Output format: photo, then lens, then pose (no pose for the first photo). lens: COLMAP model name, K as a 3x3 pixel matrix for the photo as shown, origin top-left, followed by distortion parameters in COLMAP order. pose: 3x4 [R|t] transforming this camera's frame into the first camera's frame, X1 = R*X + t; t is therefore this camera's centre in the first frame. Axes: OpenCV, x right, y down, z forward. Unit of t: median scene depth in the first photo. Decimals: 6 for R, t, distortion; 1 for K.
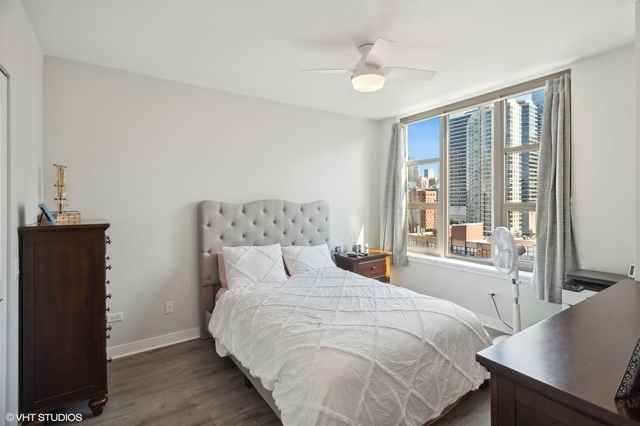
lens RADIAL K [[305.4, 0, 309.5], [0, 305.4, 203.6], [0, 0, 1]] dist [0.001261, 0.000530]
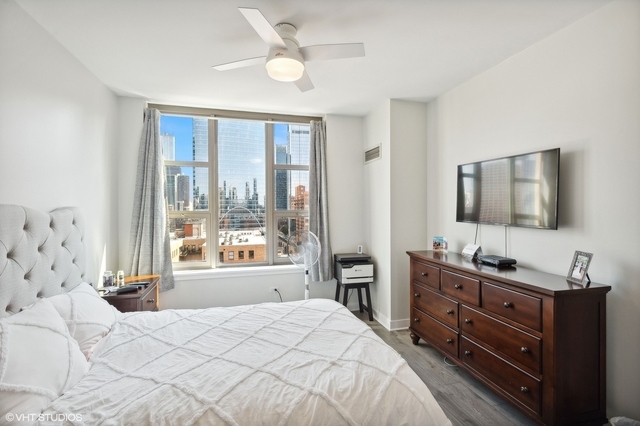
lens RADIAL K [[305.4, 0, 318.9], [0, 305.4, 211.6], [0, 0, 1]] dist [0.001261, 0.000530]
pose [[0.302583, -0.006169, 0.953103, -0.376951], [0.008849, 0.999954, 0.003663, -0.000653], [-0.953082, 0.007326, 0.302623, 0.412628]]
